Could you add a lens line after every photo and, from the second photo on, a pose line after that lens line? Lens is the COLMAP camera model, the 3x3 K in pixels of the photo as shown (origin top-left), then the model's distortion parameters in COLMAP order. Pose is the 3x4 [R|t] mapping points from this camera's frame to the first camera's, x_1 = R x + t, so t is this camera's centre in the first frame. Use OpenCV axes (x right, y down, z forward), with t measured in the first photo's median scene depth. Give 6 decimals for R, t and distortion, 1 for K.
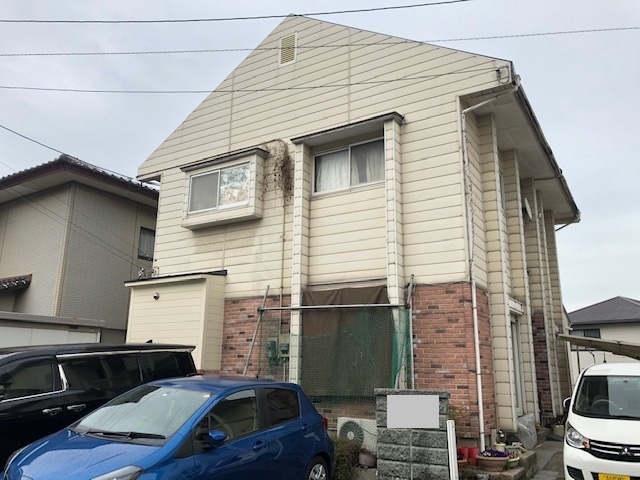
lens RADIAL K [[521.1, 0, 319.7], [0, 521.1, 239.2], [0, 0, 1]] dist [0.012749, -0.013649]
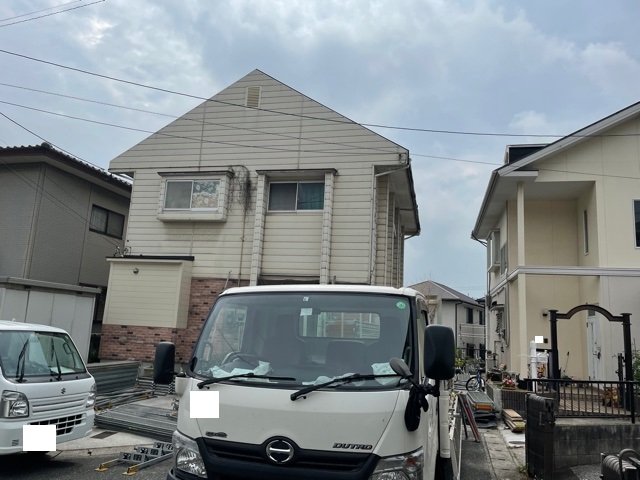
lens RADIAL K [[482.9, 0, 321.6], [0, 482.9, 242.3], [0, 0, 1]] dist [0.040452, -0.007021]
pose [[0.947479, 0.096765, 0.304828, -0.256102], [-0.119953, 0.991070, 0.058238, -0.092141], [-0.296471, -0.091744, 0.950625, -0.301016]]
